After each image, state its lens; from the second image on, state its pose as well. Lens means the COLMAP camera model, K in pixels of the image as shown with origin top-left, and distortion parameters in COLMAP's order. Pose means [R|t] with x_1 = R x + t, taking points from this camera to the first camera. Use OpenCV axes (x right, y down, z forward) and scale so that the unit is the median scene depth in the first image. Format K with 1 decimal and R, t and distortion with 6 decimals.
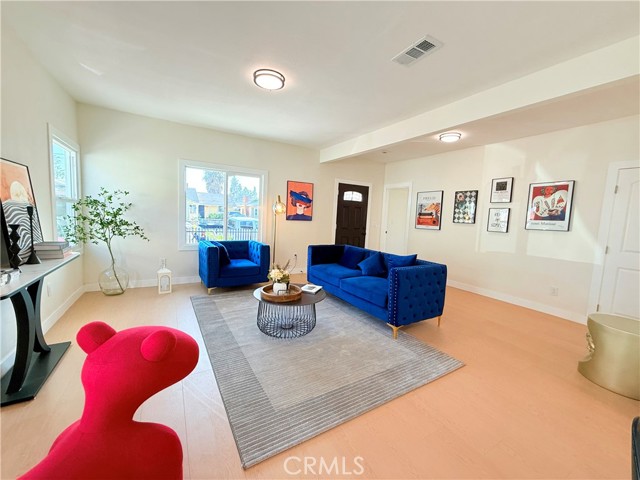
lens RADIAL K [[256.0, 0, 321.2], [0, 256.0, 237.4], [0, 0, 1]] dist [0.003820, 0.000216]
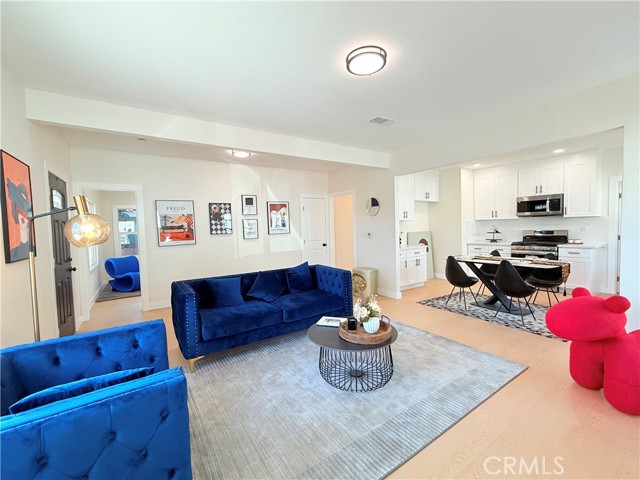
lens RADIAL K [[276.7, 0, 318.5], [0, 276.7, 239.6], [0, 0, 1]] dist [-0.001198, -0.000027]
pose [[-0.057040, -0.093153, 0.994017, -0.571468], [0.115288, 0.988362, 0.099239, -0.098406], [-0.991693, 0.120259, -0.045637, 0.662364]]
